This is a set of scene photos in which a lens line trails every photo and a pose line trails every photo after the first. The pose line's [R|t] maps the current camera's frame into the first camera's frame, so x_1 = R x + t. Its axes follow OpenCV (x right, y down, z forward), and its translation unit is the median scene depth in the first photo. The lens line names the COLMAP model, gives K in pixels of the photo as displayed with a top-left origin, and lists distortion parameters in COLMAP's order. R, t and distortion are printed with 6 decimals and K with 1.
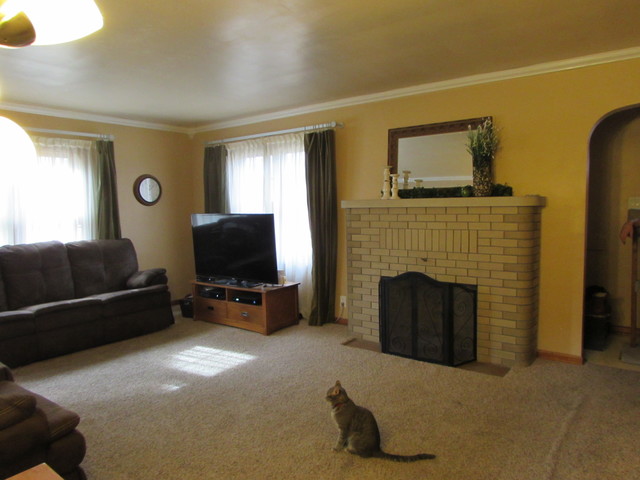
lens RADIAL K [[451.9, 0, 321.6], [0, 451.9, 238.4], [0, 0, 1]] dist [-0.031063, 0.006406]
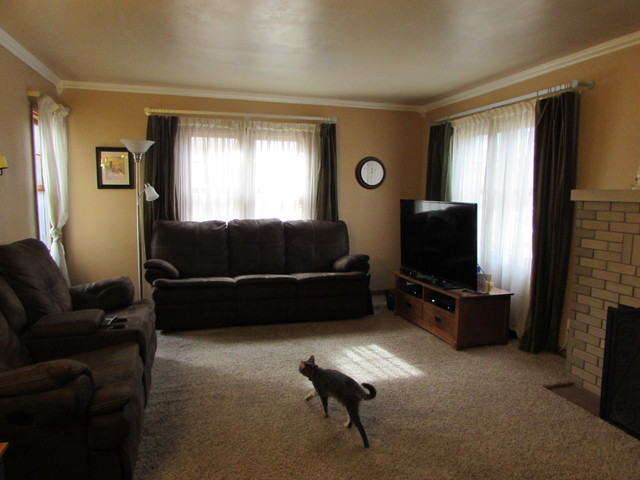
lens RADIAL K [[451.9, 0, 321.6], [0, 451.9, 238.4], [0, 0, 1]] dist [-0.031063, 0.006406]
pose [[0.804777, 0.093809, -0.586117, 0.135471], [-0.075573, 0.995590, 0.055579, -0.015255], [0.588746, -0.000434, 0.808318, 0.175069]]
